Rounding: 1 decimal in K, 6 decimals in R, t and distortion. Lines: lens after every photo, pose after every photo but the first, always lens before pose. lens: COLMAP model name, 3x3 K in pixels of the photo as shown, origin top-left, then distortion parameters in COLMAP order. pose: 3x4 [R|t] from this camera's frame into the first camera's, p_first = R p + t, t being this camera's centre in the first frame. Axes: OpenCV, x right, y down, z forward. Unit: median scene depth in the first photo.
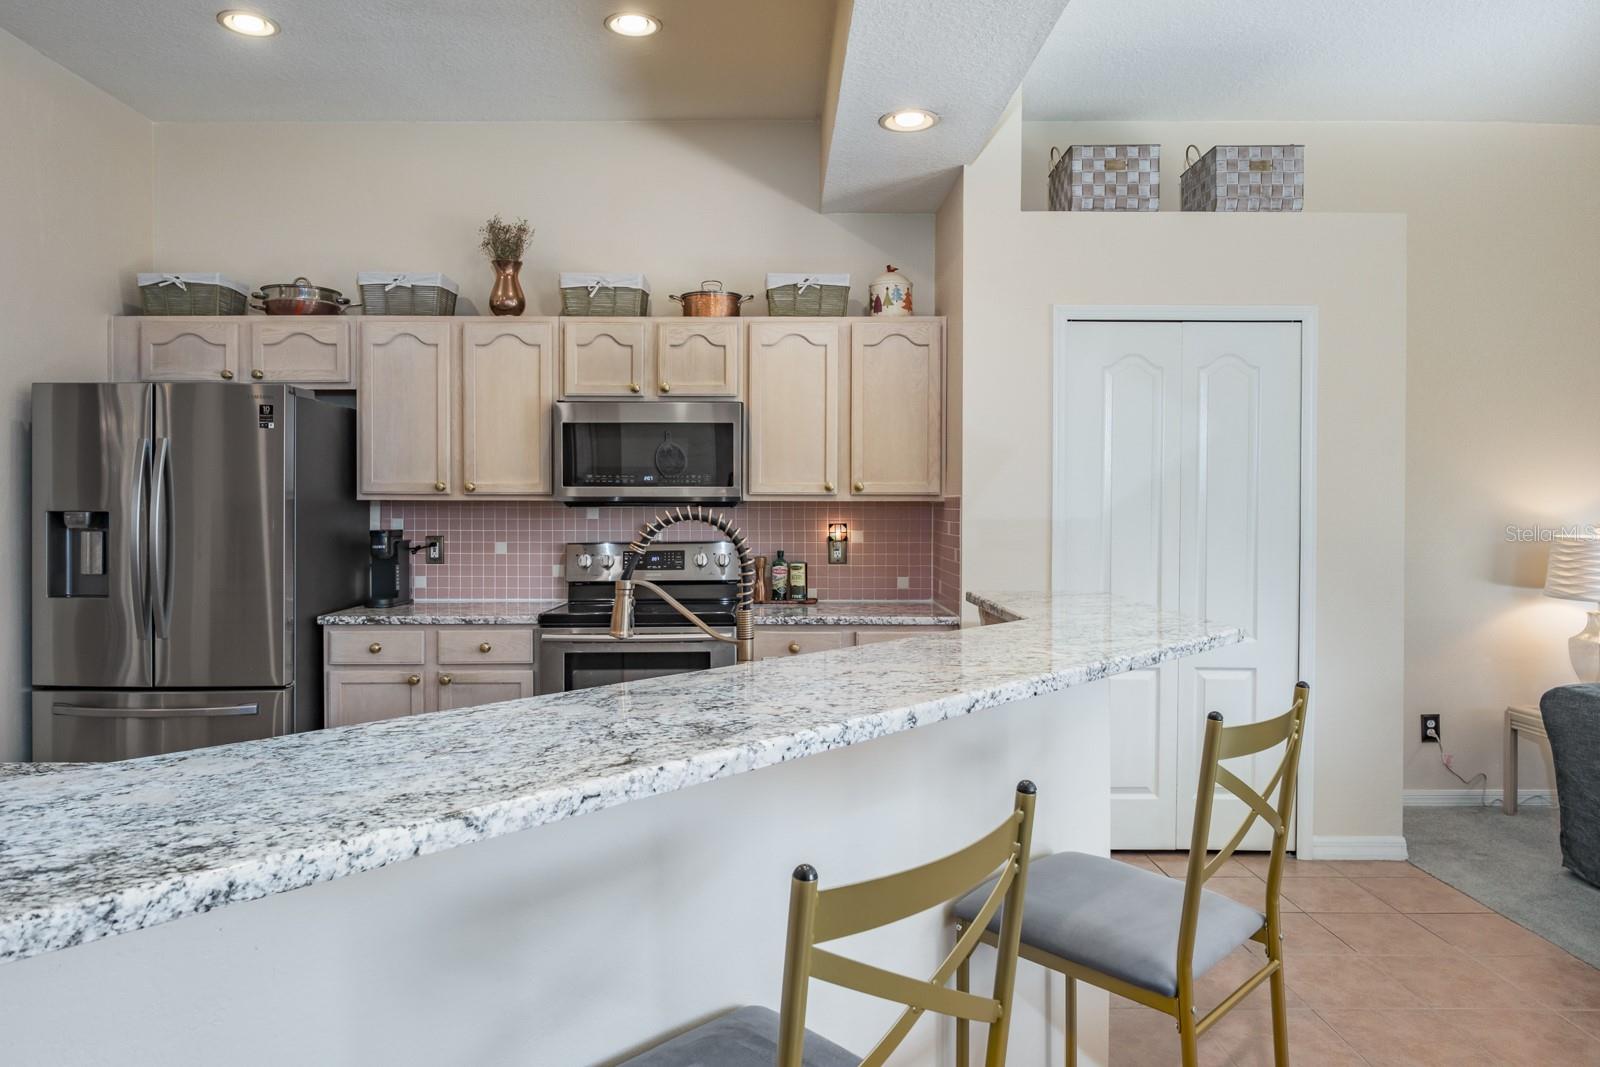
lens RADIAL K [[988.6, 0, 800.0], [0, 988.6, 533.5], [0, 0, 1]] dist [-0.000967, -0.001453]
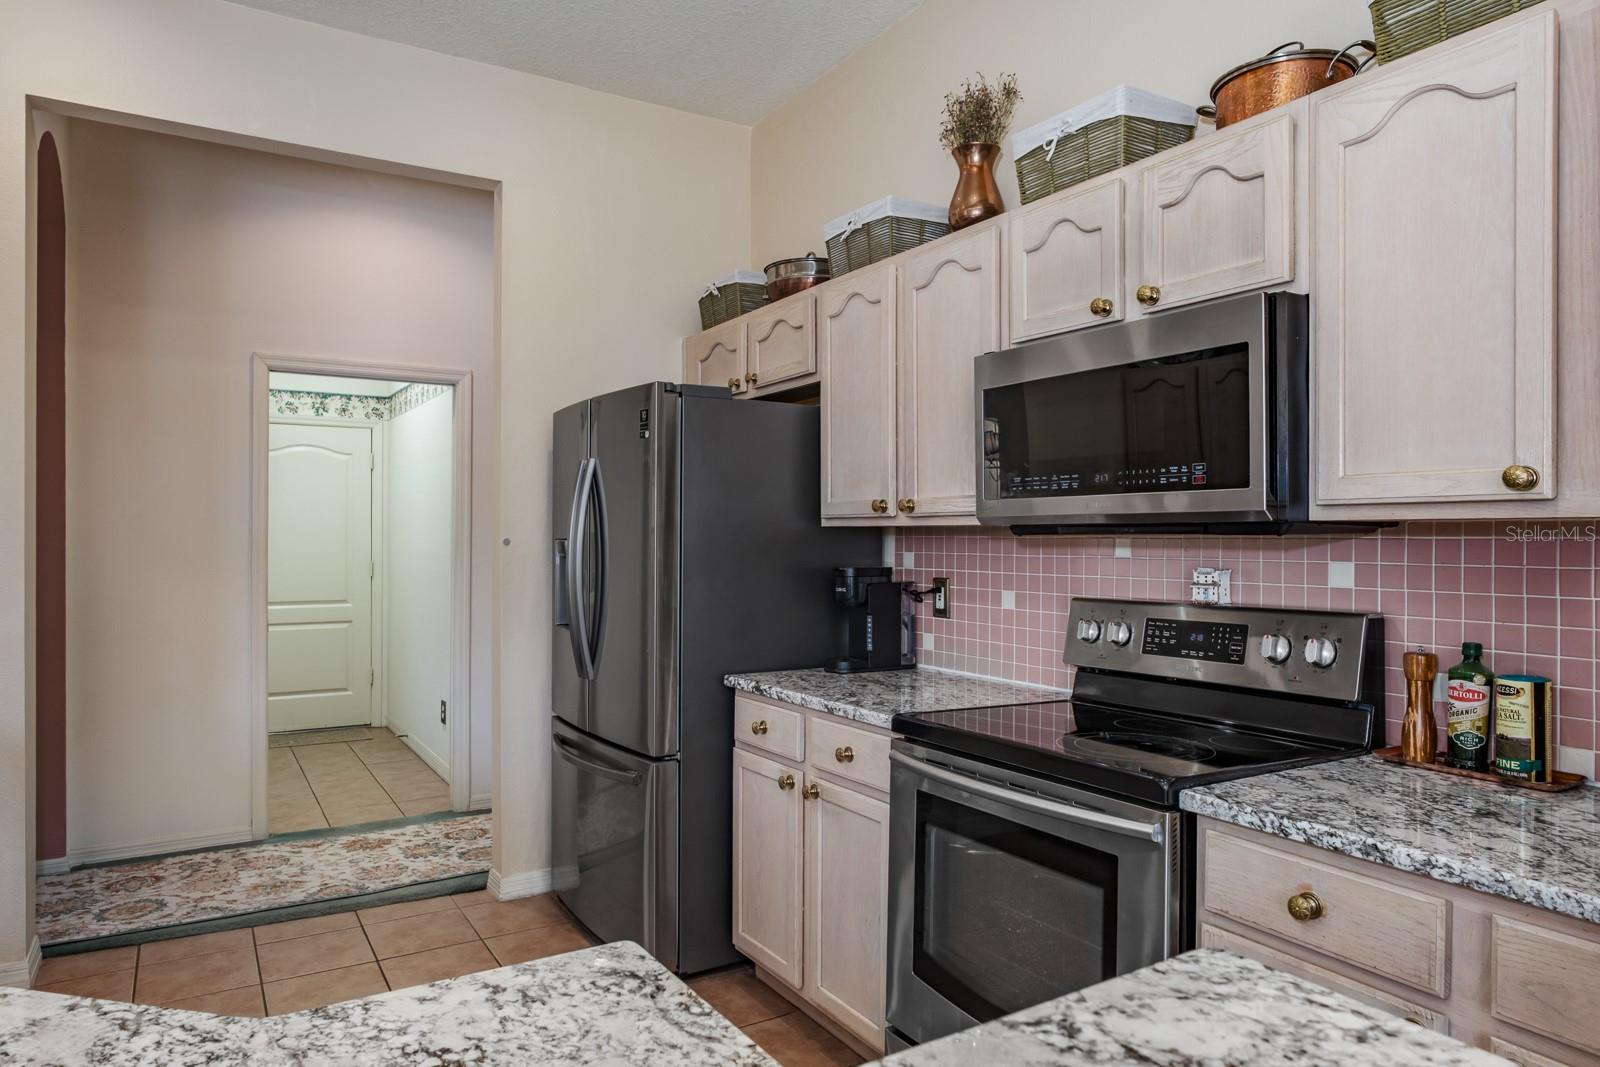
lens RADIAL K [[1028.6, 0, 800.0], [0, 1028.6, 533.5], [0, 0, 1]] dist [0.002523, -0.001343]
pose [[0.496145, -0.003180, -0.868234, 0.223493], [-0.028877, 0.999380, -0.020162, -0.011738], [0.867759, 0.035075, 0.495746, 0.587598]]
